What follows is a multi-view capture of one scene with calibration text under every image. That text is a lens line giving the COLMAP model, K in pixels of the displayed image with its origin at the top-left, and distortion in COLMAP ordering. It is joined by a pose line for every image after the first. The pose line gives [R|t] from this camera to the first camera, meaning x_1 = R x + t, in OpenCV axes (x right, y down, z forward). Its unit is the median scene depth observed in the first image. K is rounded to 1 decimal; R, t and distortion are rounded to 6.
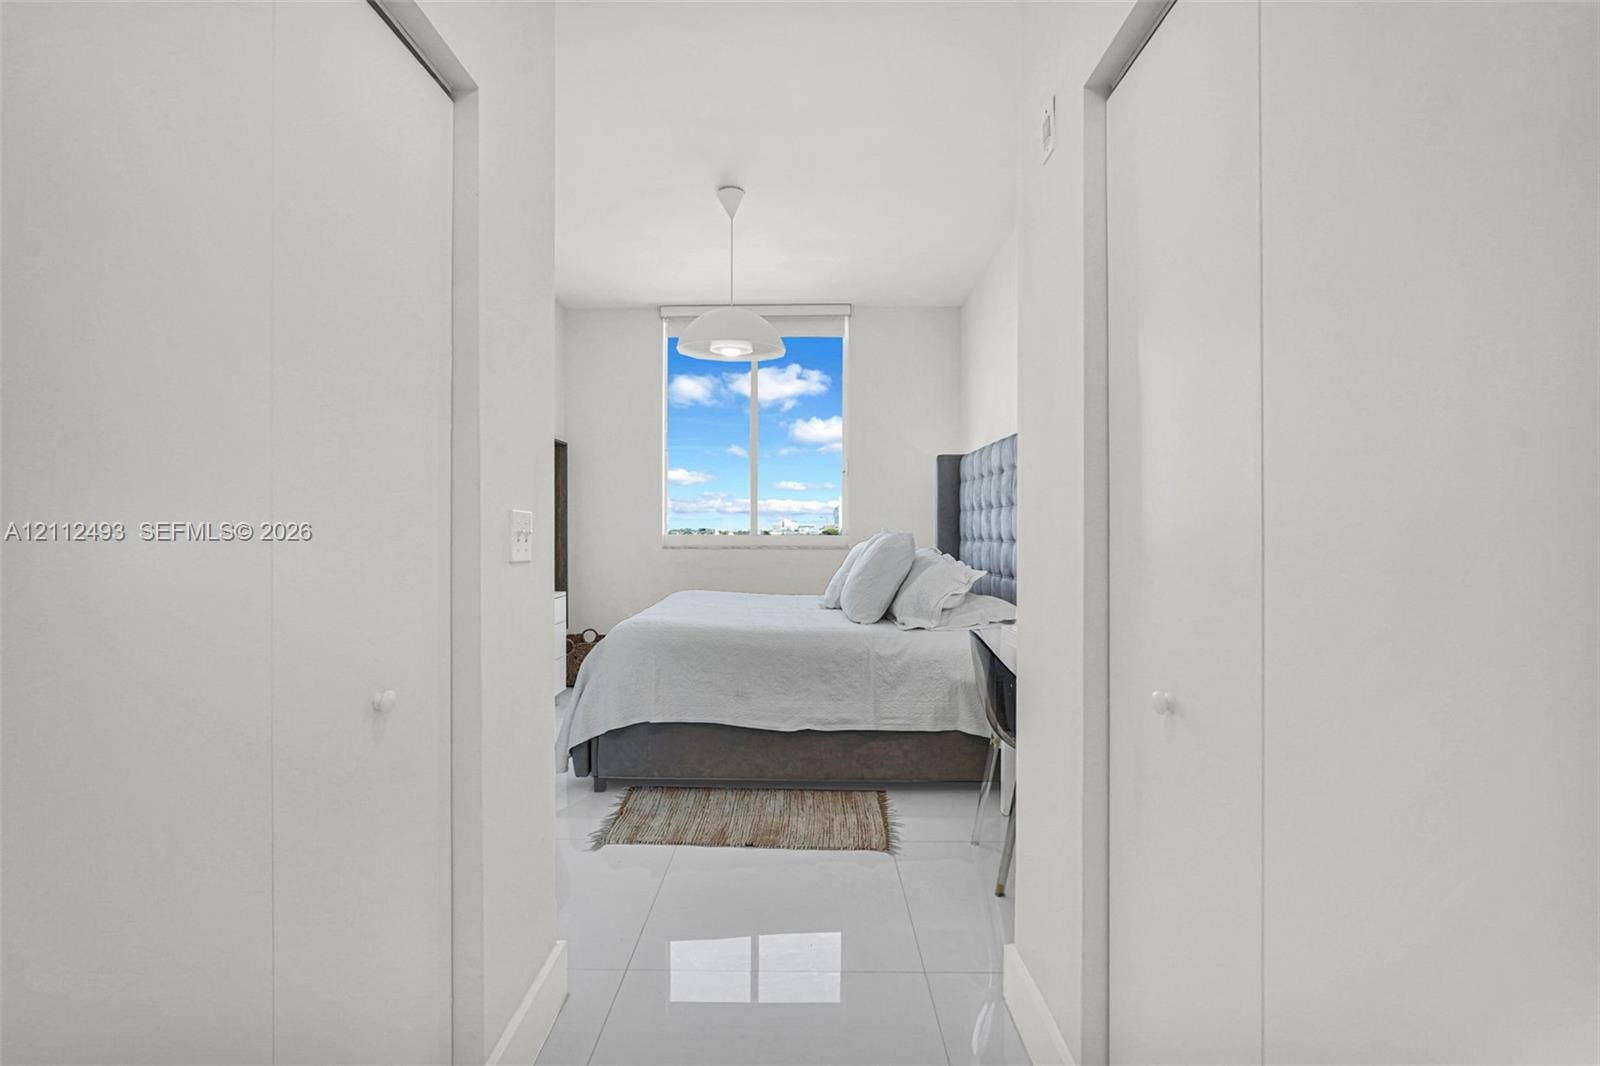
lens RADIAL K [[706.7, 0, 792.8], [0, 706.7, 532.0], [0, 0, 1]] dist [-0.002218, 0.004776]
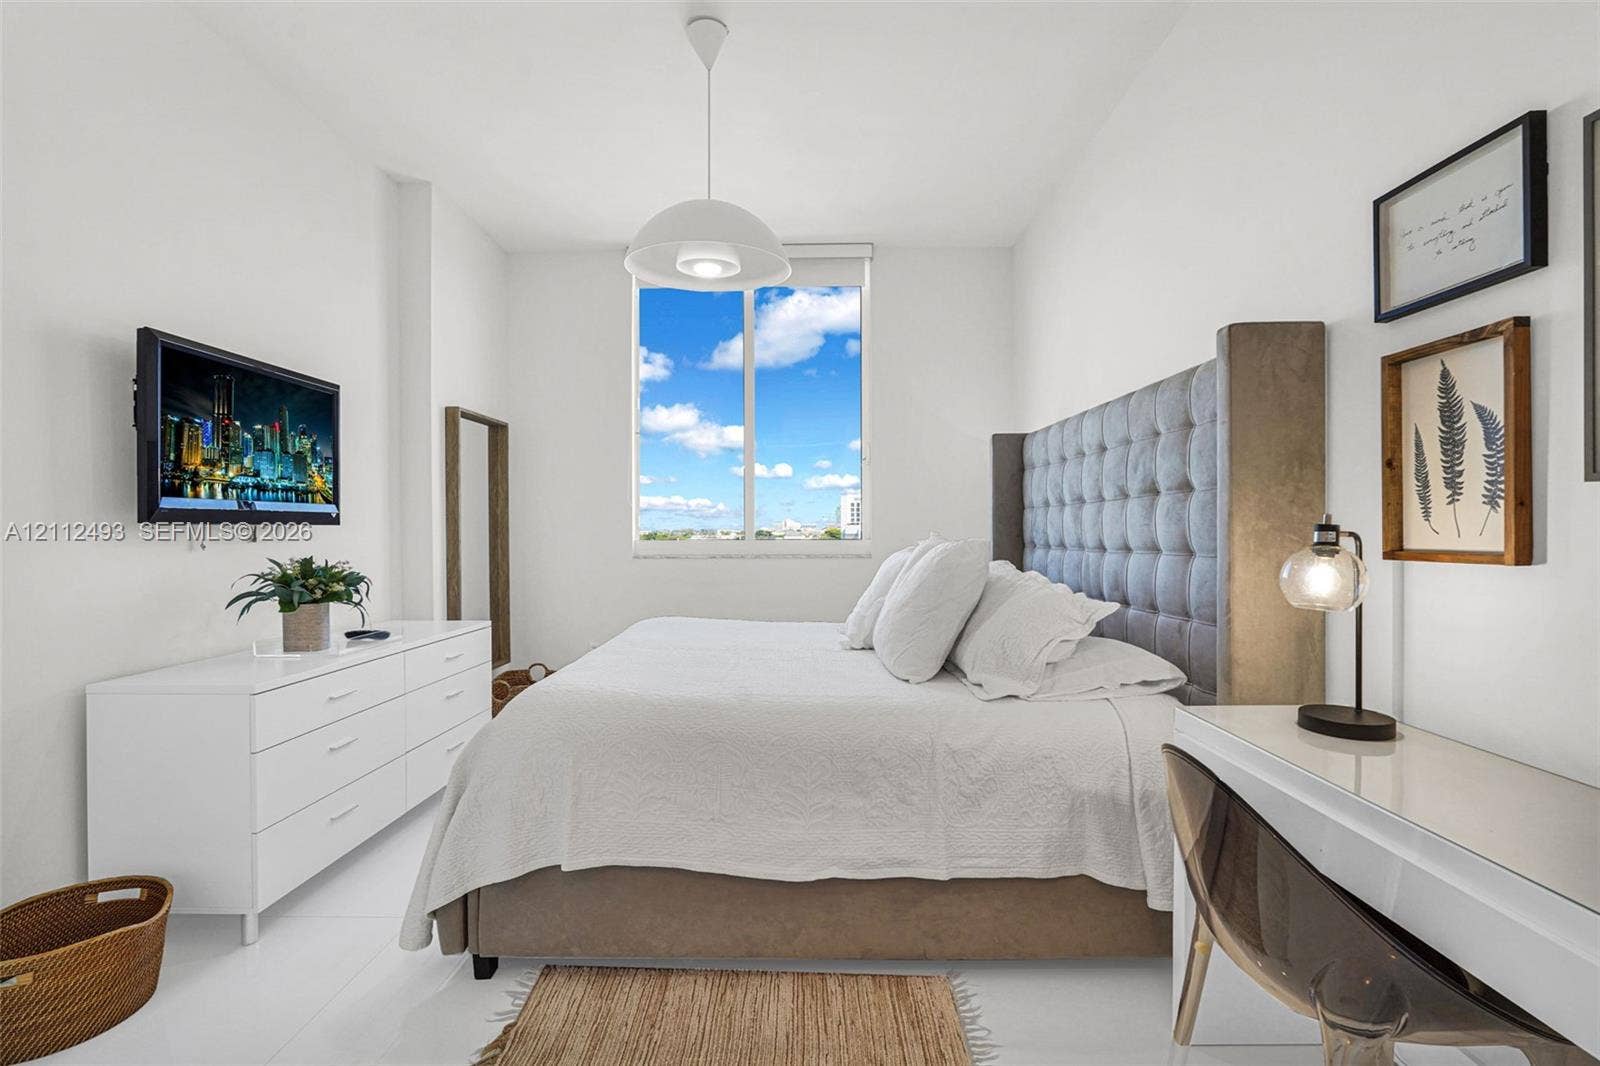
lens RADIAL K [[706.7, 0, 812.2], [0, 706.7, 527.3], [0, 0, 1]] dist [-0.002218, 0.004776]
pose [[0.999703, -0.005090, 0.023817, -0.006738], [0.005248, 0.999965, -0.006584, -0.007268], [-0.023783, 0.006707, 0.999695, 0.325560]]
